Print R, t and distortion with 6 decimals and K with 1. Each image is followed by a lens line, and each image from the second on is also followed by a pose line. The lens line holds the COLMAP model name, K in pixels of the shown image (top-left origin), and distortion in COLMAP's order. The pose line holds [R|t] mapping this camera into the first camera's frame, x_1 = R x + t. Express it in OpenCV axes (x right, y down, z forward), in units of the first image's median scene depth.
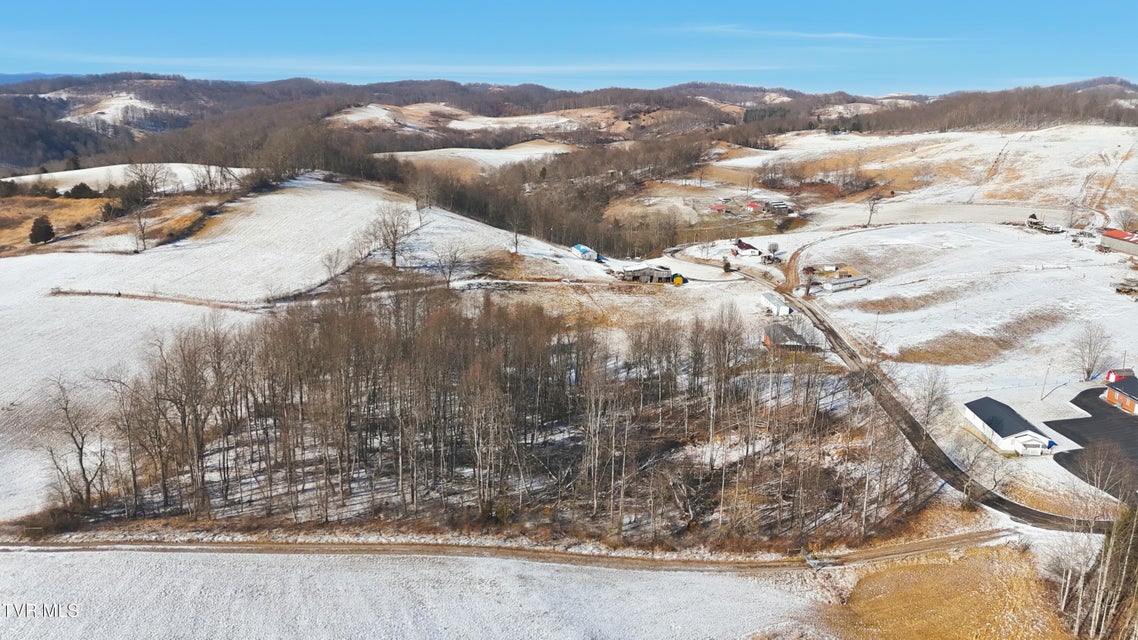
lens RADIAL K [[824.8, 0, 569.0], [0, 824.8, 320.0], [0, 0, 1]] dist [0.078687, -0.070615]
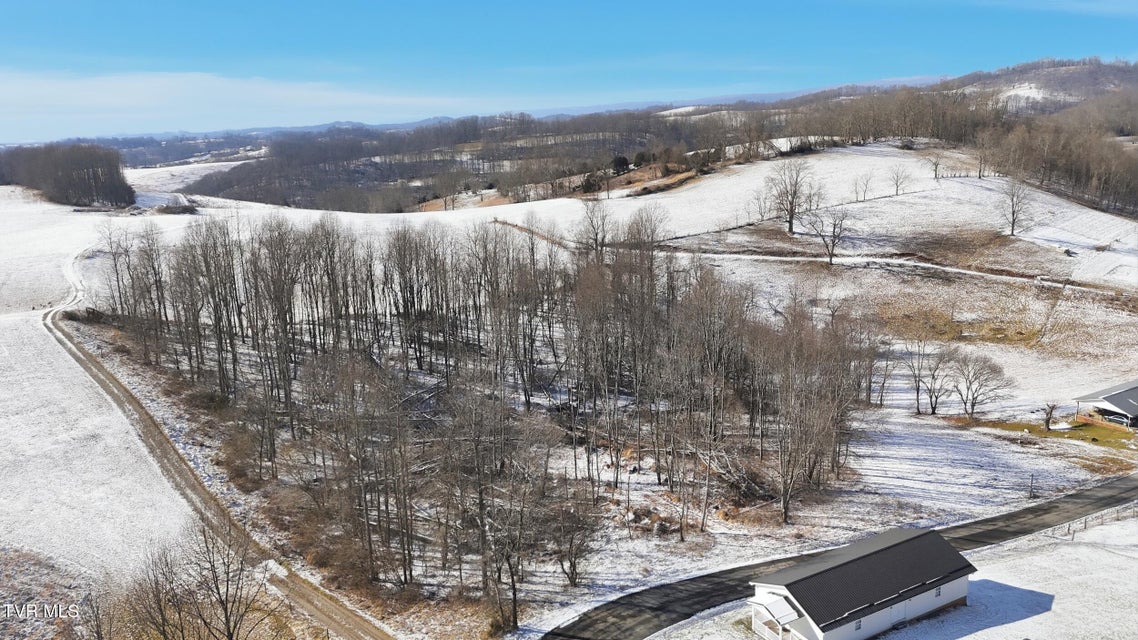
lens RADIAL K [[824.8, 0, 569.0], [0, 824.8, 320.0], [0, 0, 1]] dist [0.078687, -0.070615]
pose [[0.512024, 0.164026, -0.843165, 0.342744], [-0.162737, 0.982345, 0.092277, -0.012681], [0.843414, 0.089967, 0.529677, 0.270388]]
